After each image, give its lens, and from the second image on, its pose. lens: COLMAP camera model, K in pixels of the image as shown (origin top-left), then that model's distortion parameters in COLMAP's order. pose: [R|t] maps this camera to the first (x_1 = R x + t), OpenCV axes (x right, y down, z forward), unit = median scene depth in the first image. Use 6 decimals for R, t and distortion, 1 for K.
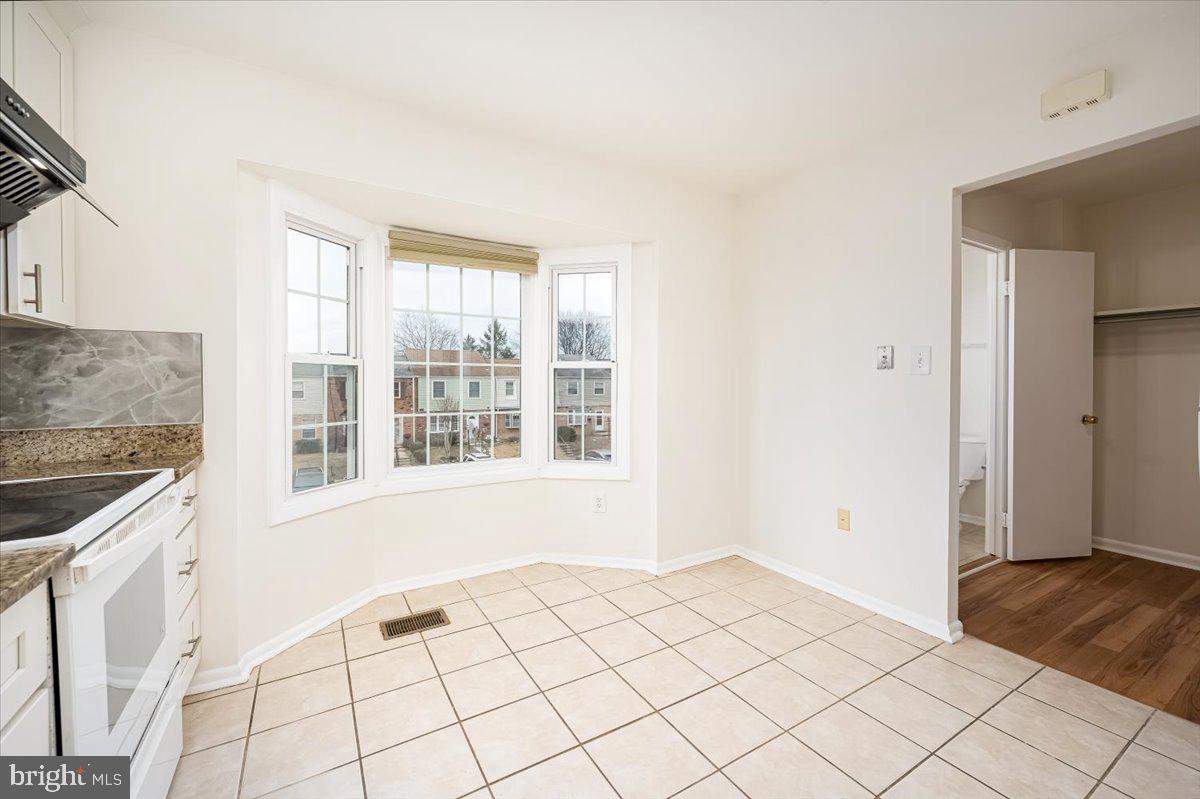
lens RADIAL K [[481.5, 0, 628.0], [0, 481.5, 387.1], [0, 0, 1]] dist [-0.001059, 0.000103]
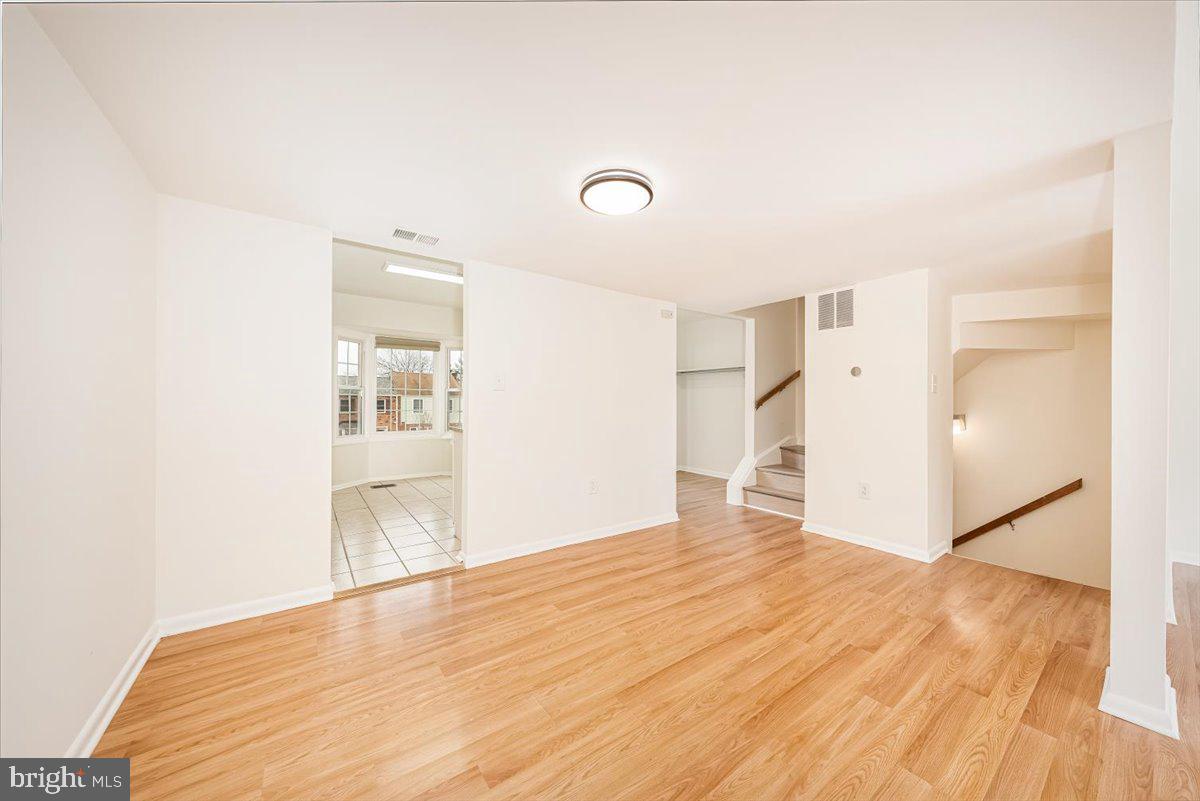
lens RADIAL K [[410.5, 0, 596.0], [0, 410.5, 402.3], [0, 0, 1]] dist [-0.000343, 0.000153]
pose [[0.999460, 0.008766, 0.031658, 0.636058], [-0.008495, 0.999926, -0.008665, 0.030560], [-0.031732, 0.008391, 0.999461, -1.271928]]
